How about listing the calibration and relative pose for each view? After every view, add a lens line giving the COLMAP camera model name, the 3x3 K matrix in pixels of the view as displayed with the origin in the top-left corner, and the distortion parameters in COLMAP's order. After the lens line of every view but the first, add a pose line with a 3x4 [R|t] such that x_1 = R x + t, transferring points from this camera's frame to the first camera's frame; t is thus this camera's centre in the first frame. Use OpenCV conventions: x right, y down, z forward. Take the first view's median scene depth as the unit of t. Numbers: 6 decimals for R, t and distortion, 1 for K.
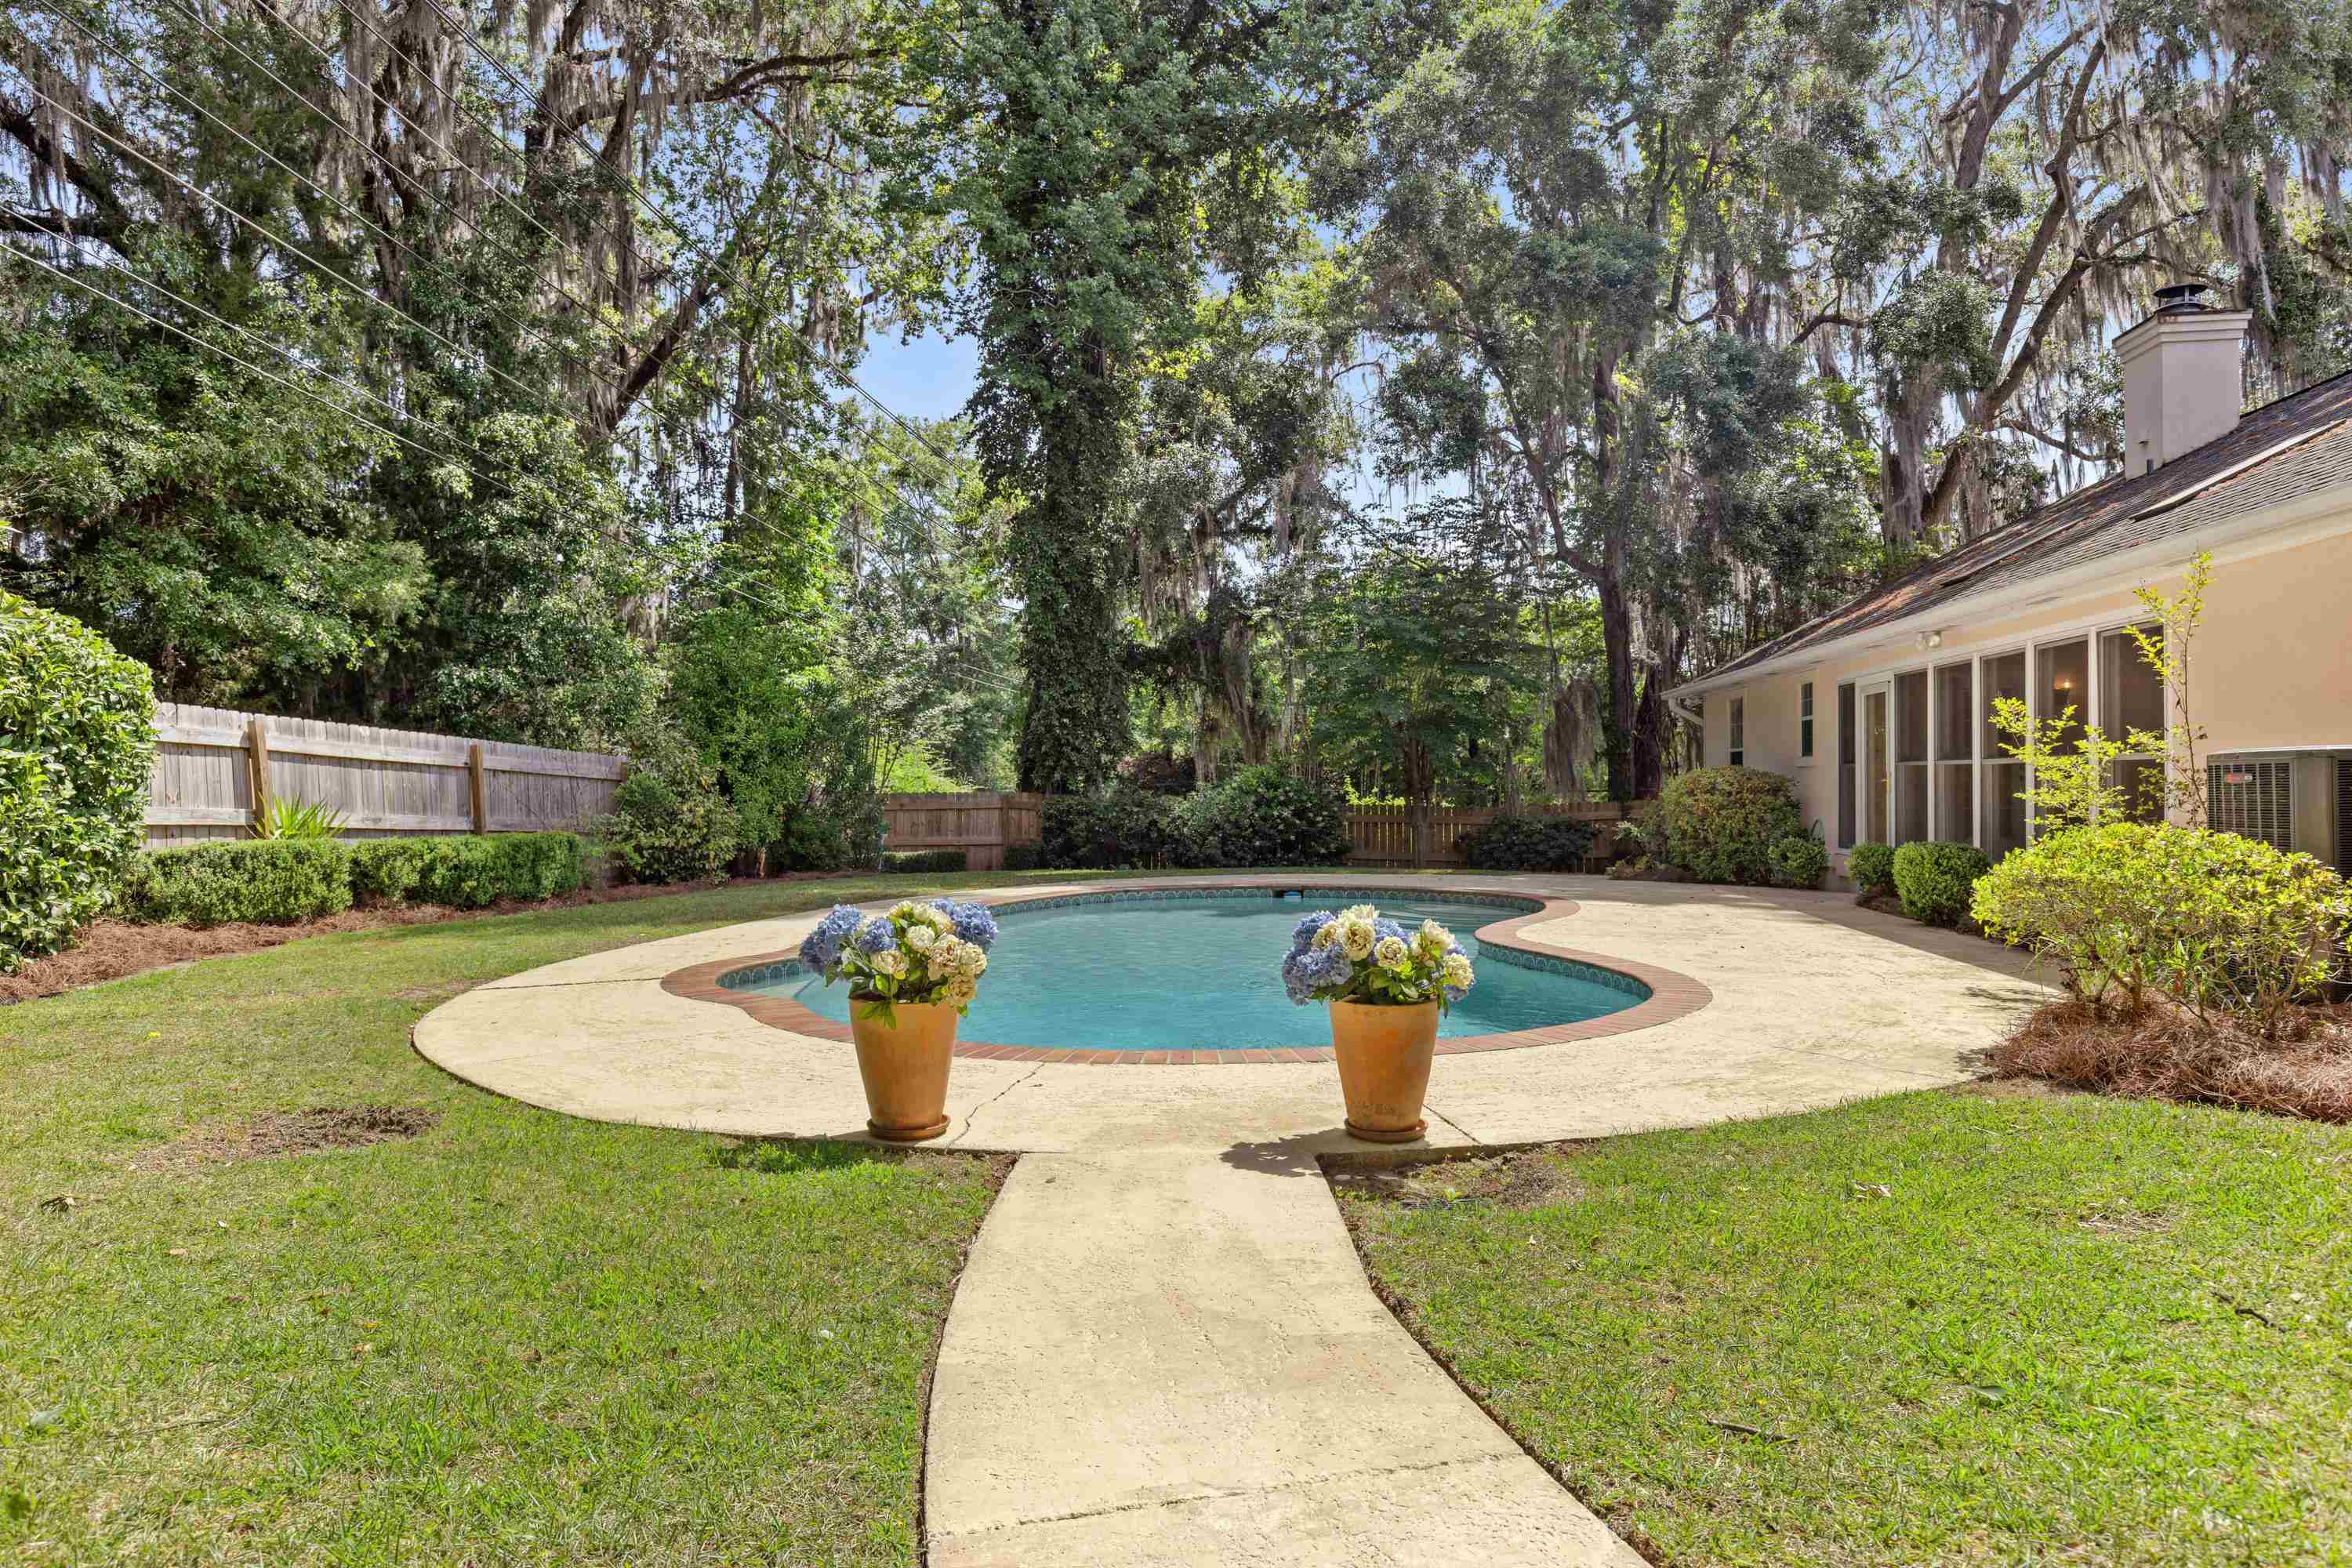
lens RADIAL K [[1431.5, 0, 1176.9], [0, 1431.5, 779.5], [0, 0, 1]] dist [0.007214, -0.001606]
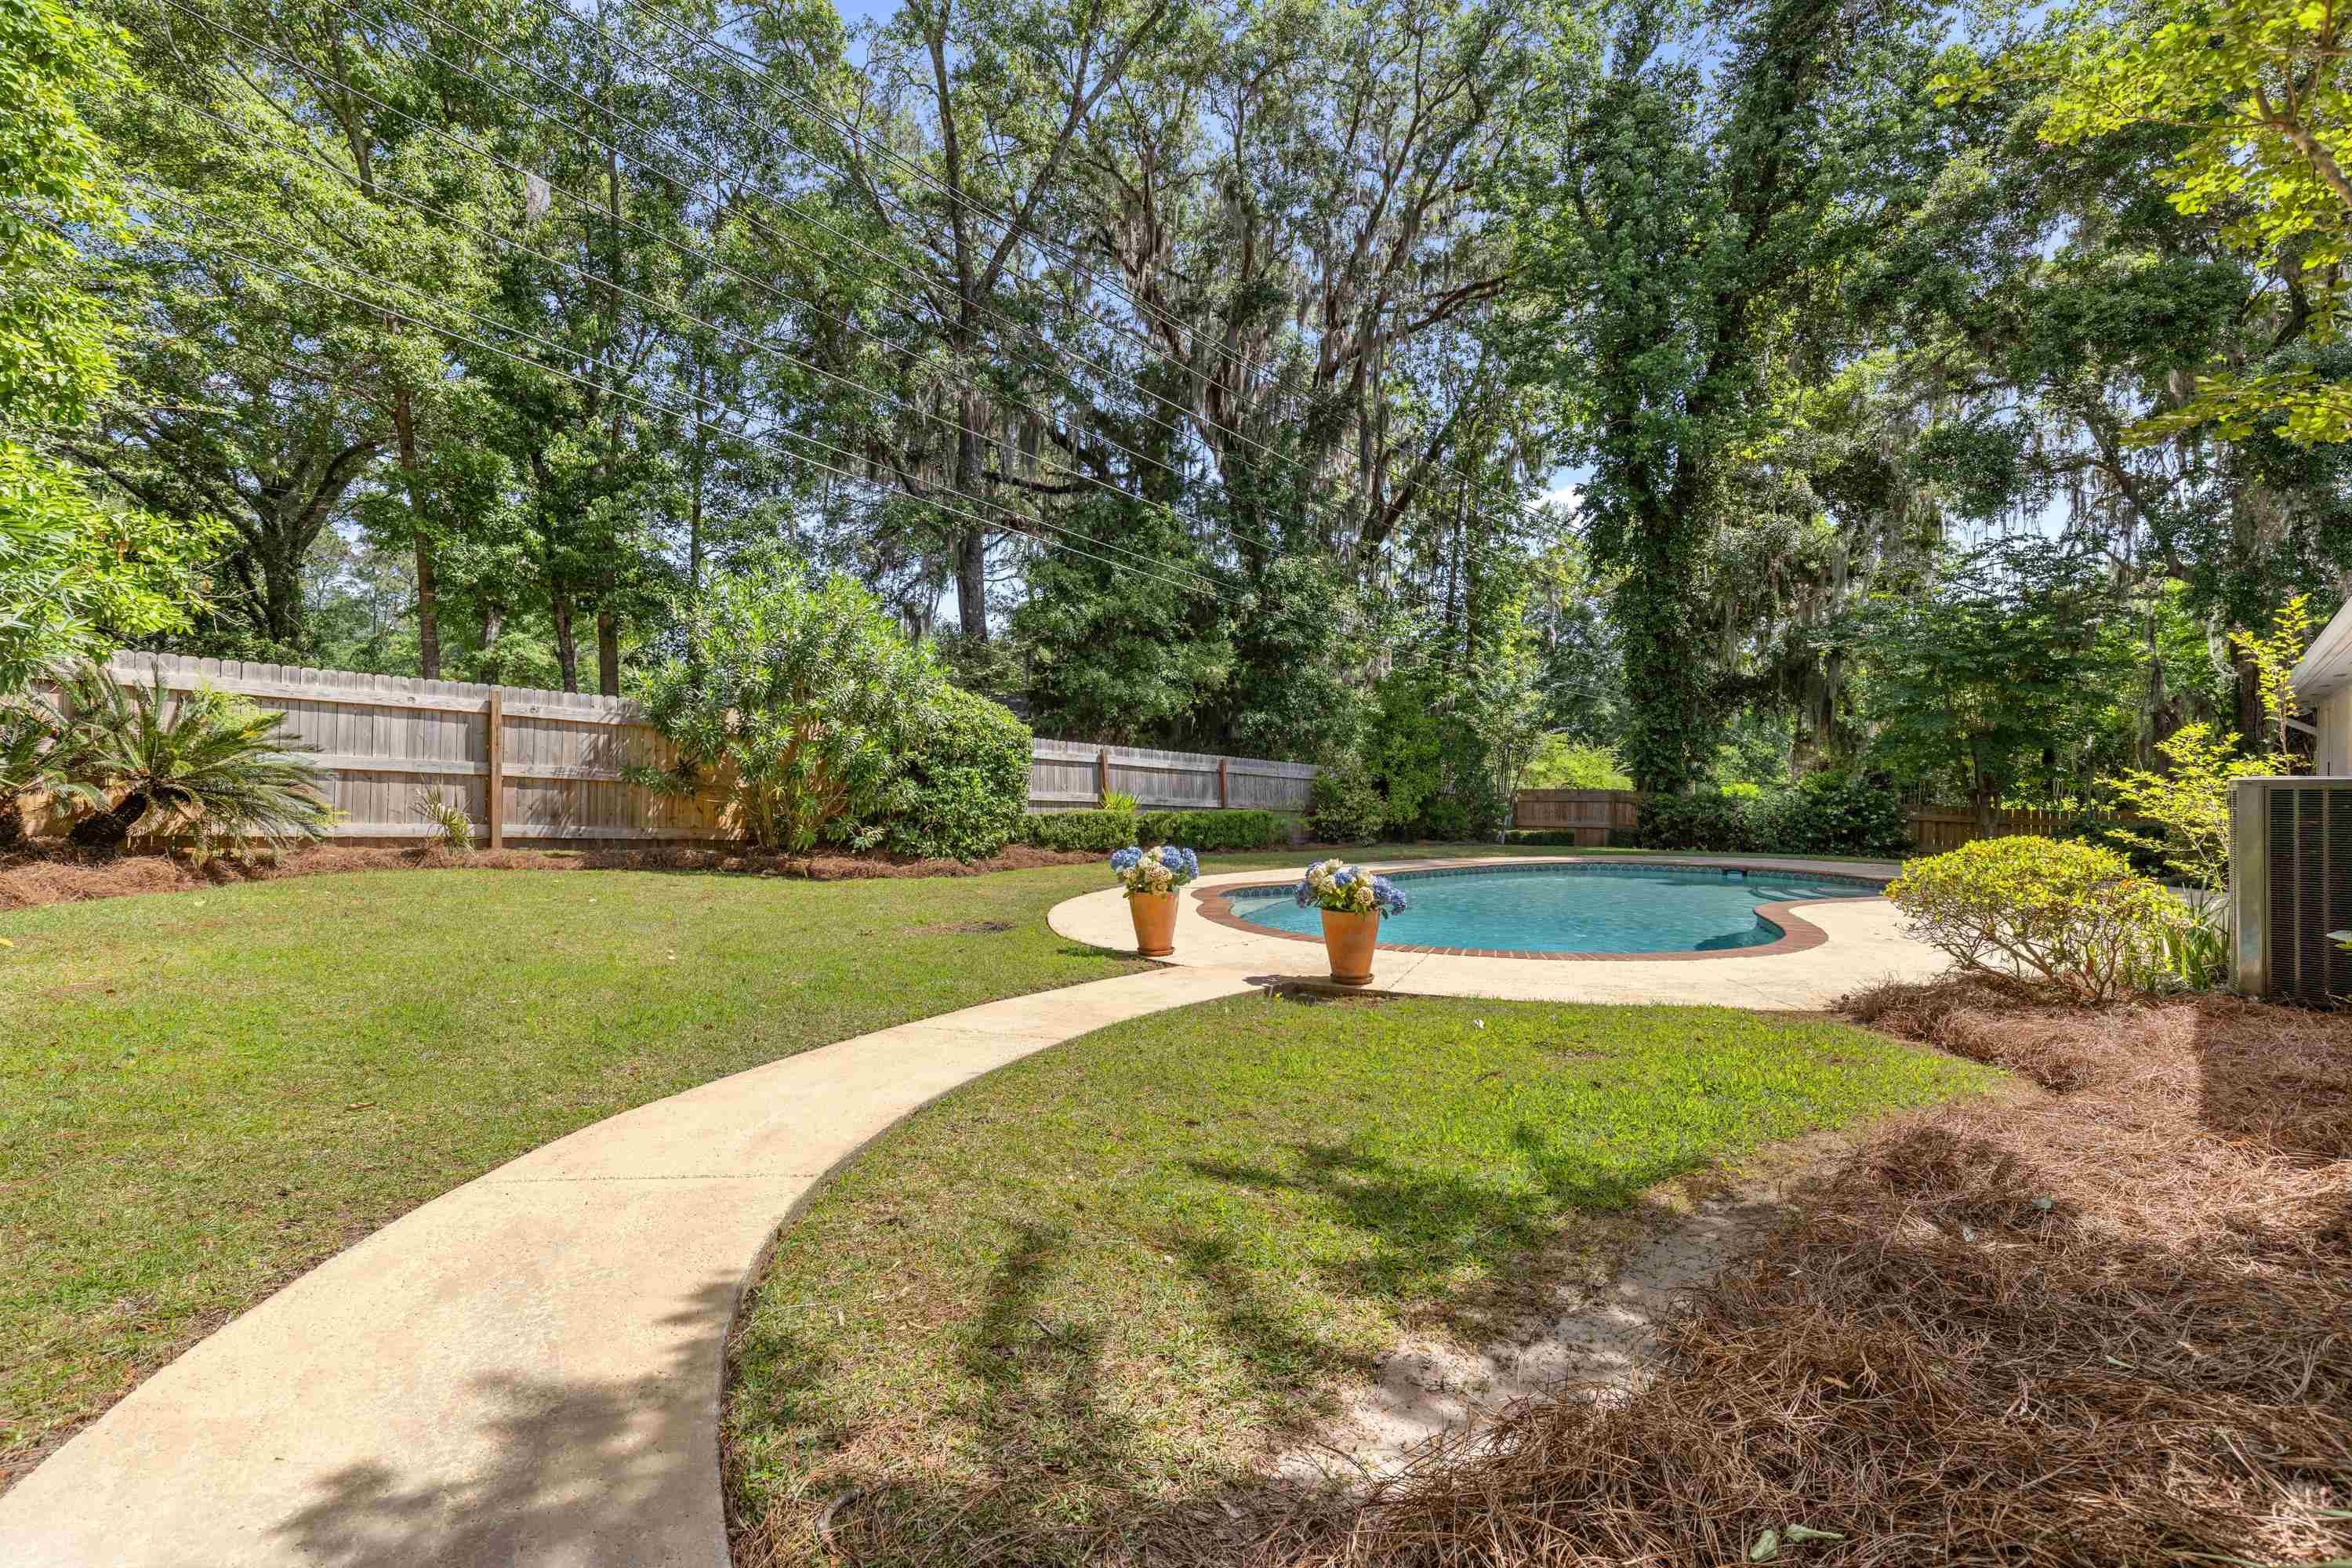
lens RADIAL K [[1049.1, 0, 1187.4], [0, 1049.1, 787.2], [0, 0, 1]] dist [-0.002038, 0.000768]
pose [[0.805883, 0.014949, -0.591886, 0.223547], [-0.007750, 0.999862, 0.014701, -0.007870], [0.592024, -0.007260, 0.805888, -0.066510]]
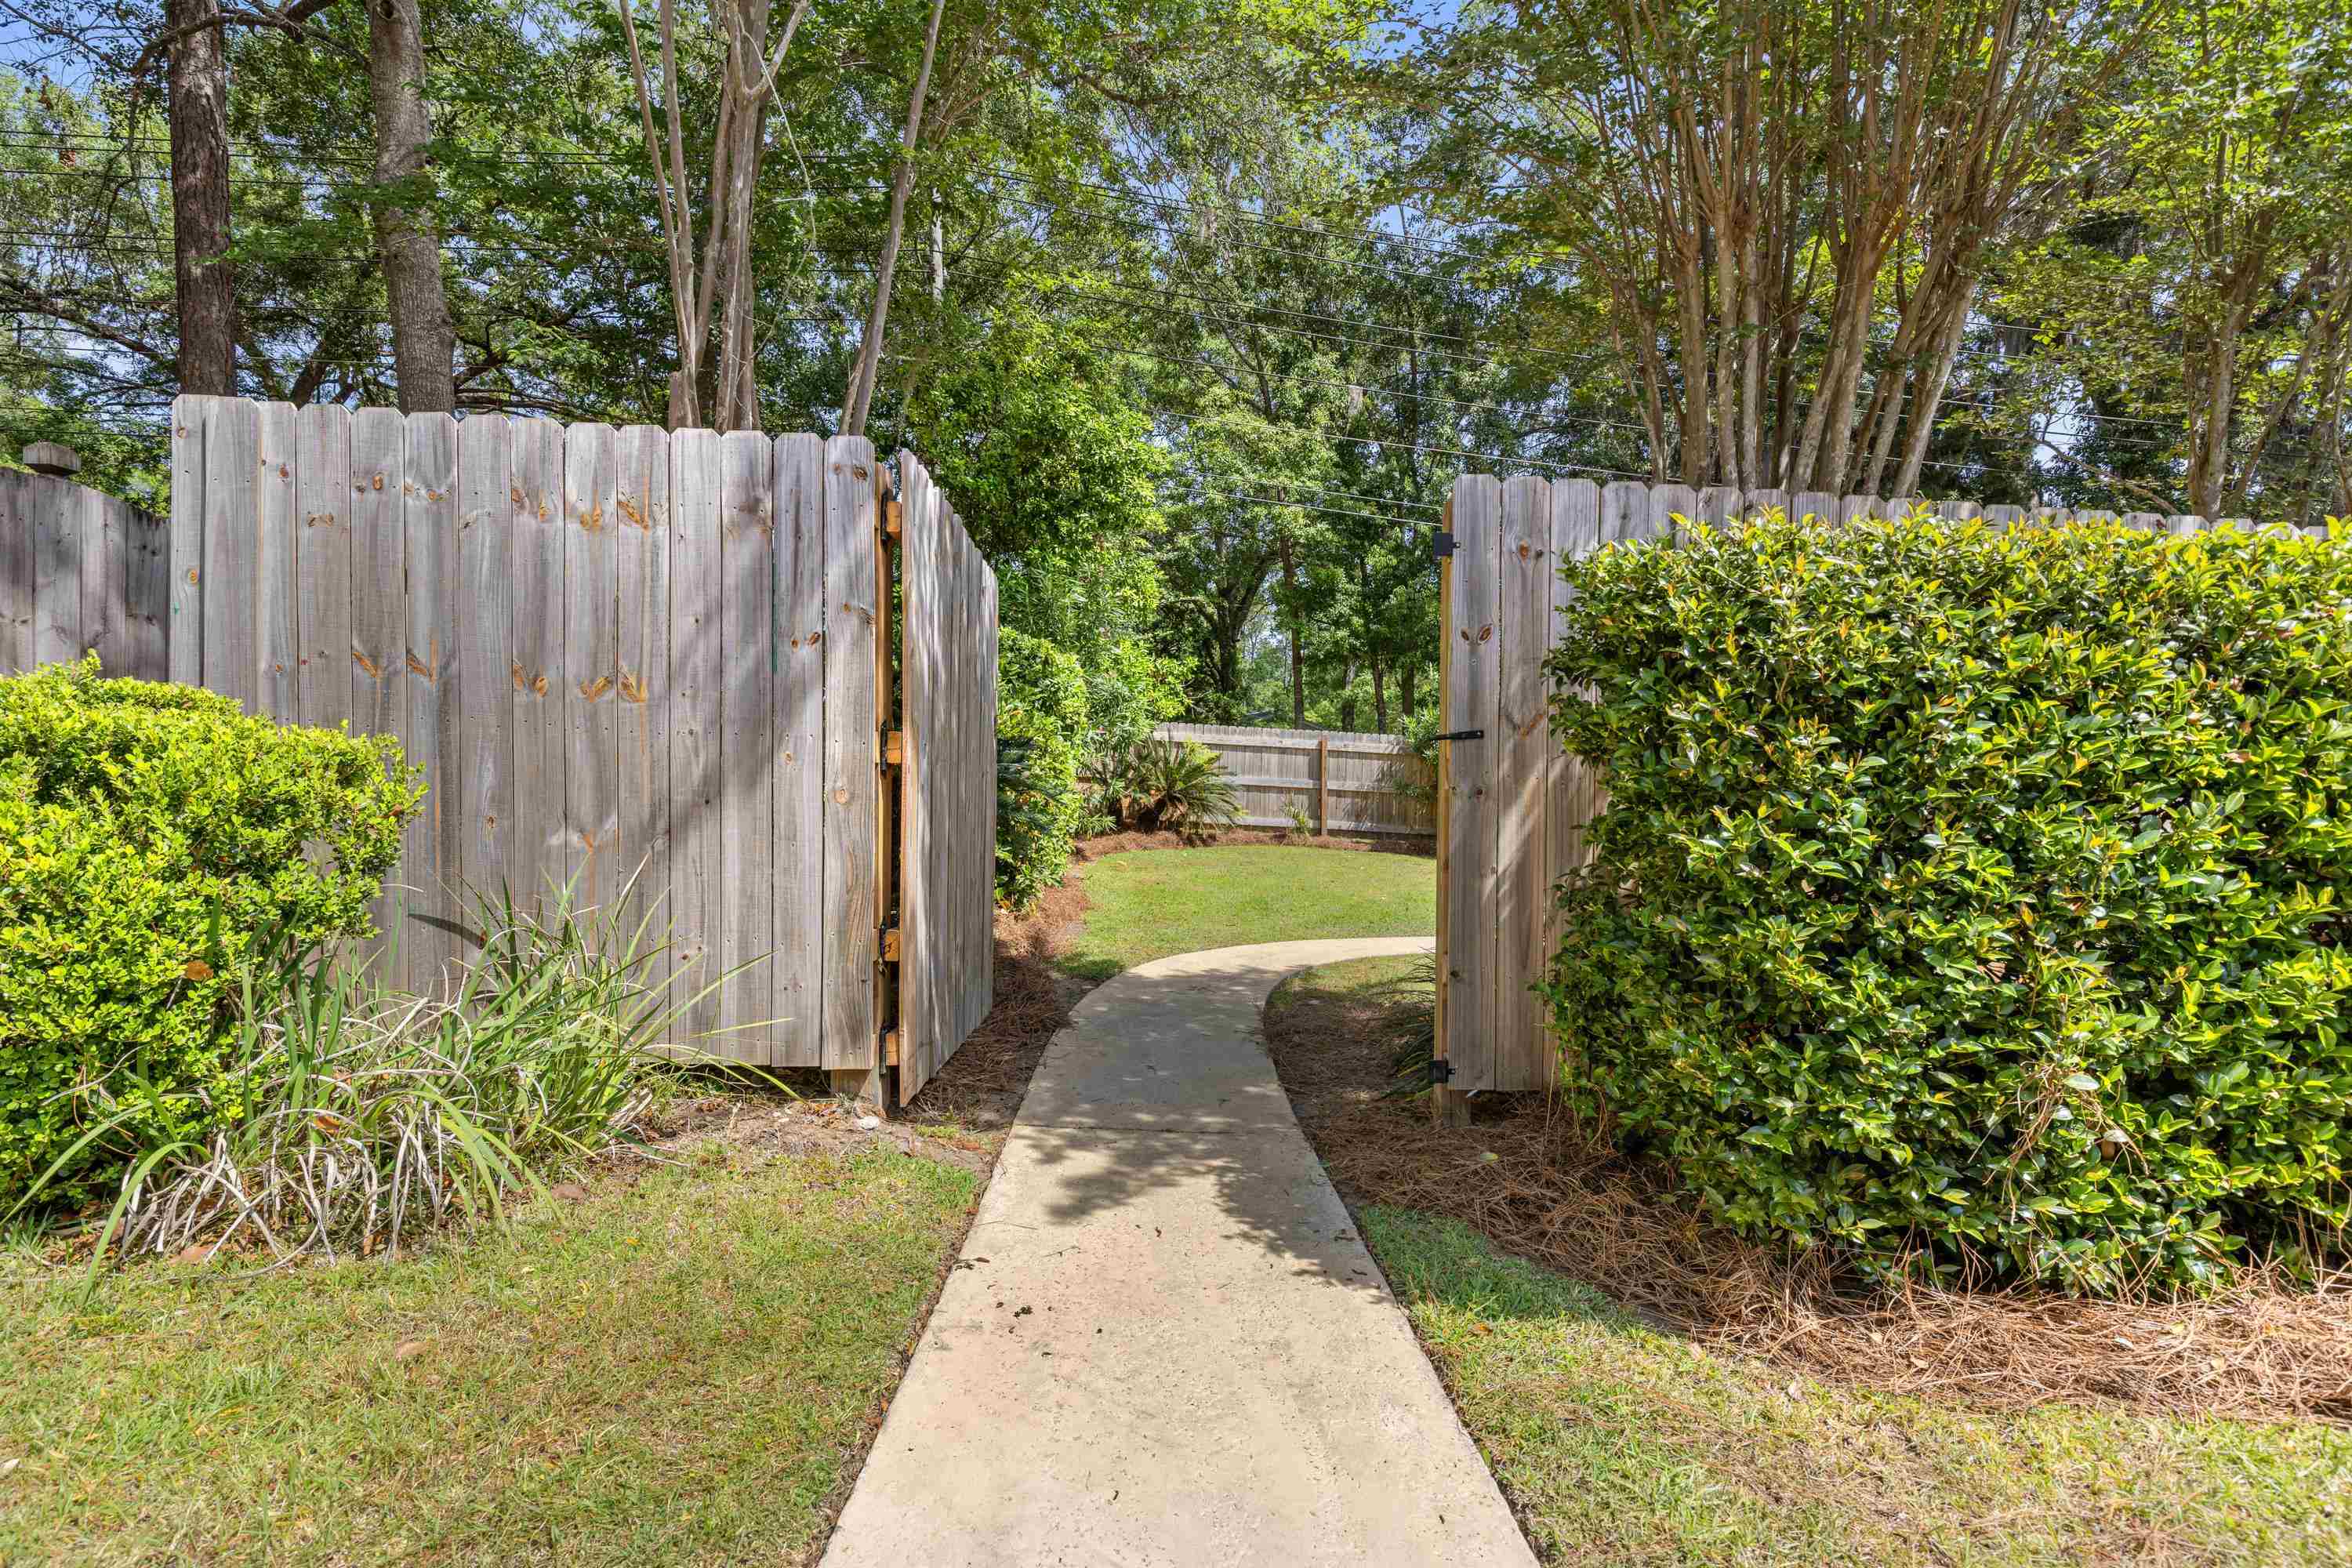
lens RADIAL K [[1049.1, 0, 1176.5], [0, 1049.1, 788.5], [0, 0, 1]] dist [-0.002038, 0.000768]
pose [[0.172195, 0.014672, -0.984954, 0.471263], [-0.005959, 0.999886, 0.013853, -0.015963], [0.985045, 0.003484, 0.172263, -0.112717]]
